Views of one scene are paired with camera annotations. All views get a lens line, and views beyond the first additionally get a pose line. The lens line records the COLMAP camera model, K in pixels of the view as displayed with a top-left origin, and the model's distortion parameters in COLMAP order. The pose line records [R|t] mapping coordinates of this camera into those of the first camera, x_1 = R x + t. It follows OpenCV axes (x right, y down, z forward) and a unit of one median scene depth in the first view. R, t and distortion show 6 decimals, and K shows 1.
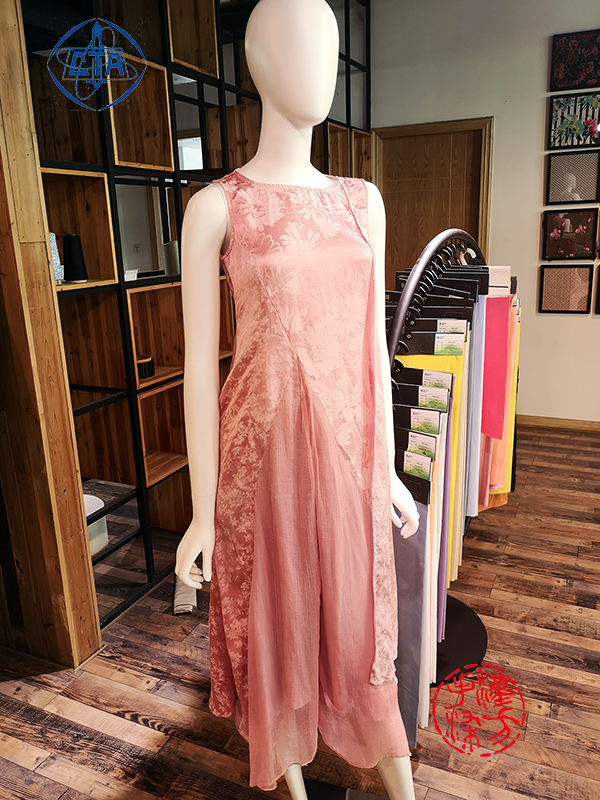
lens RADIAL K [[641.6, 0, 301.3], [0, 641.6, 395.4], [0, 0, 1]] dist [0.025501, -0.051475]
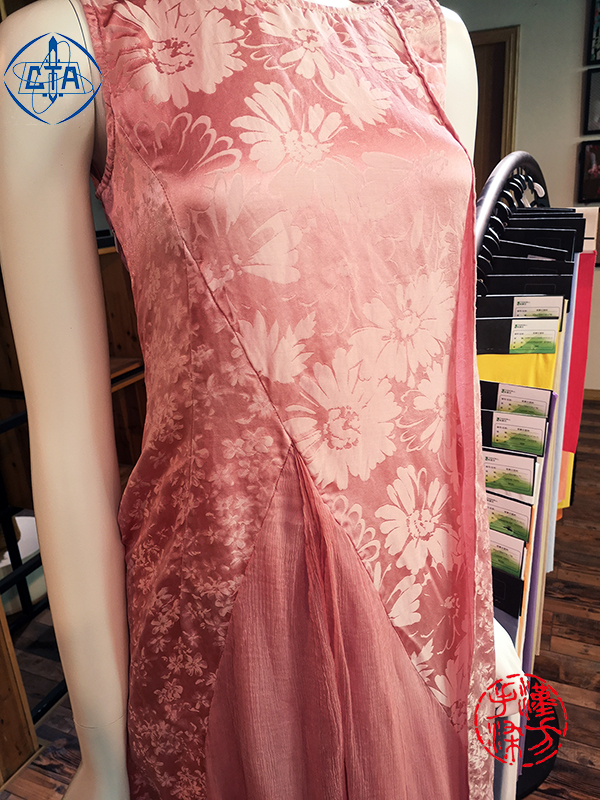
lens RADIAL K [[630.5, 0, 303.0], [0, 630.5, 401.6], [0, 0, 1]] dist [0.073793, -0.093648]
pose [[0.999411, -0.032069, 0.012176, -0.002142], [0.031022, 0.996461, 0.078122, -0.071025], [-0.014638, -0.077699, 0.996869, 0.382899]]
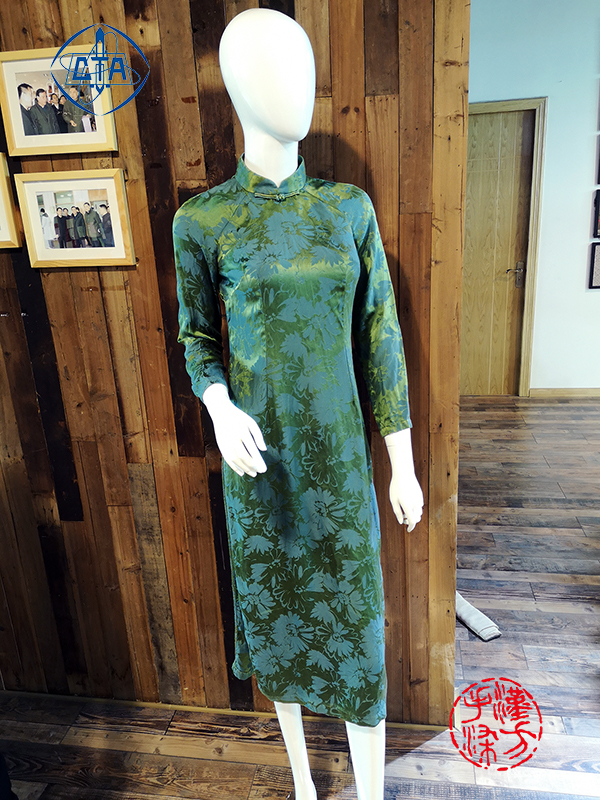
lens RADIAL K [[620.3, 0, 303.3], [0, 620.3, 402.4], [0, 0, 1]] dist [0.109628, -0.139792]
pose [[0.962607, -0.096092, 0.253287, -0.880522], [0.089615, 0.995289, 0.037013, -0.060778], [-0.255651, -0.012931, 0.966683, 0.309136]]
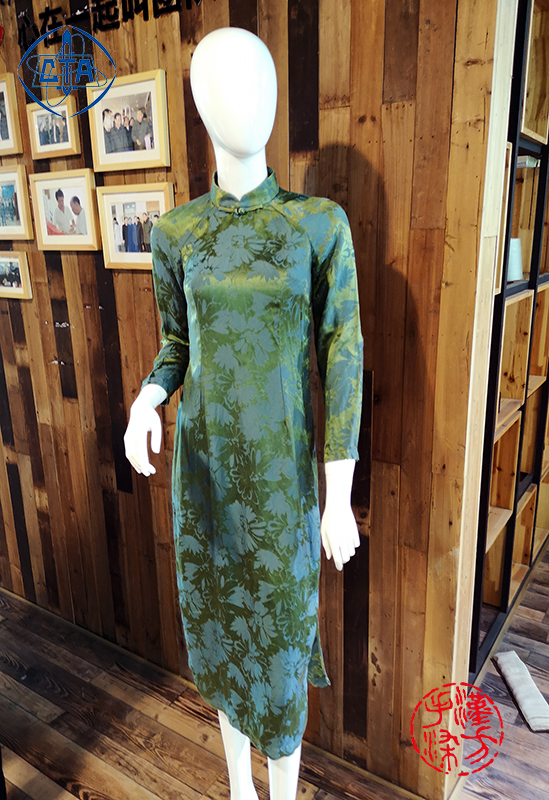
lens RADIAL K [[621.6, 0, 251.5], [0, 621.6, 402.5], [0, 0, 1]] dist [0.106556, -0.139610]
pose [[0.984472, 0.050020, -0.168263, -0.582715], [-0.047203, 0.998671, 0.020703, -0.063841], [0.169075, -0.012439, 0.985525, 0.295788]]
